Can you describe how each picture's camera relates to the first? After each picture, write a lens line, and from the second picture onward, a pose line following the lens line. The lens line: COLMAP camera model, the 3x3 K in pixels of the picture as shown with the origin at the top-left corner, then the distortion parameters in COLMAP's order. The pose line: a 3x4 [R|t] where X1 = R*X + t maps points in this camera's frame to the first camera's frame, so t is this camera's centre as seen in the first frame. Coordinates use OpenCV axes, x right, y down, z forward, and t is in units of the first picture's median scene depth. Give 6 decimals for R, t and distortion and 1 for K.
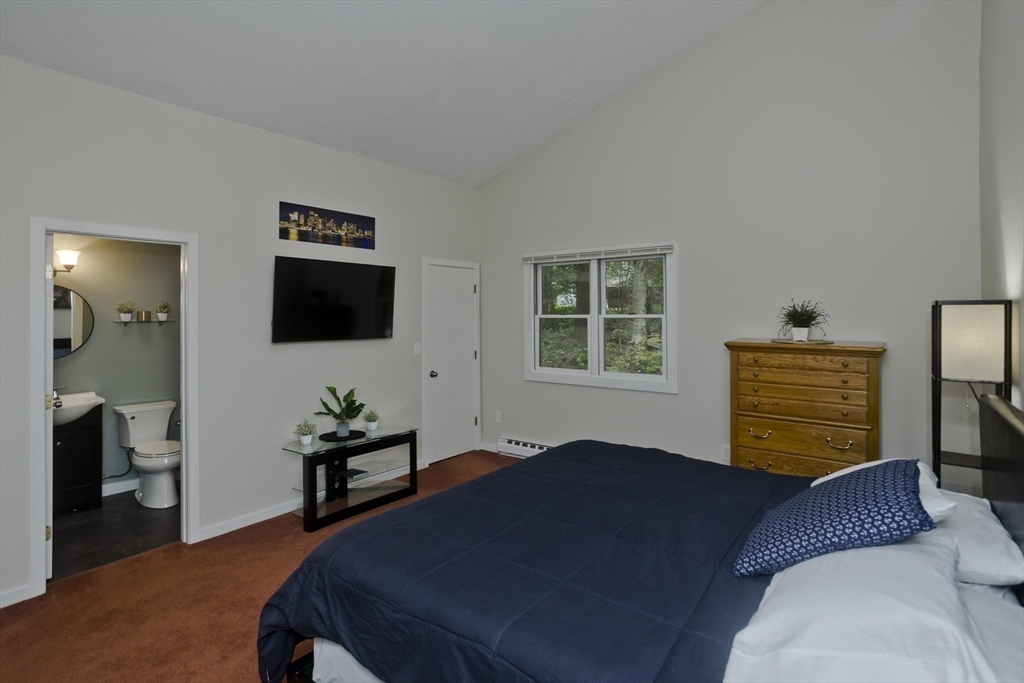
lens RADIAL K [[503.5, 0, 509.2], [0, 503.5, 313.5], [0, 0, 1]] dist [-0.049523, 0.027823]
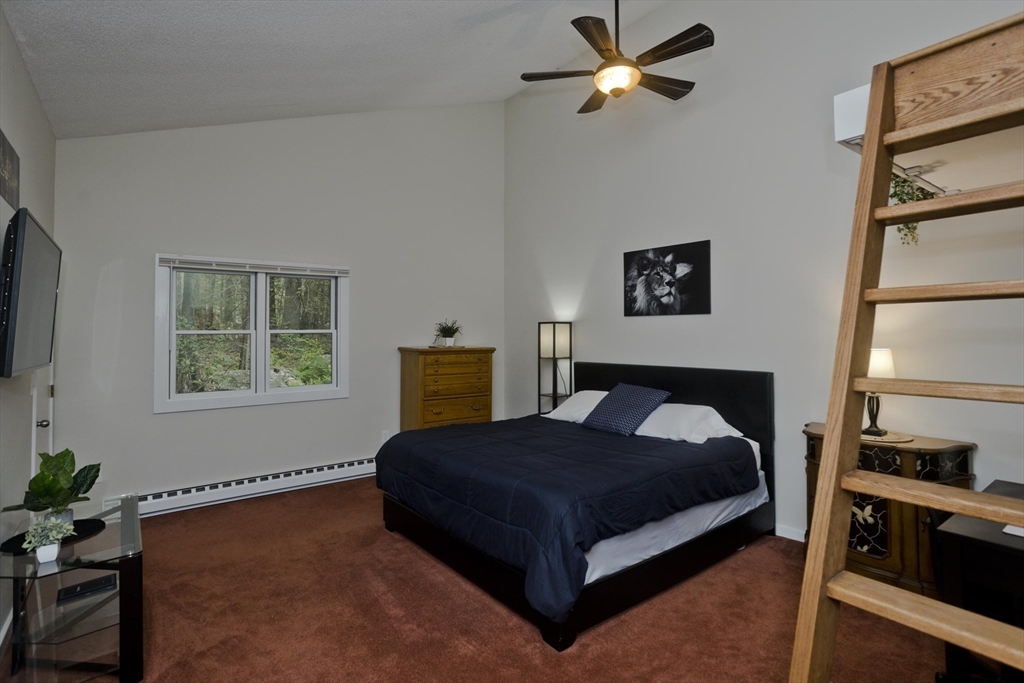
lens RADIAL K [[503.5, 0, 506.2], [0, 503.5, 332.9], [0, 0, 1]] dist [-0.049523, 0.027823]
pose [[0.278946, -0.001112, 0.960306, -0.829292], [0.006724, 0.999977, -0.000796, 0.015902], [-0.960283, 0.006679, 0.278947, 0.385212]]
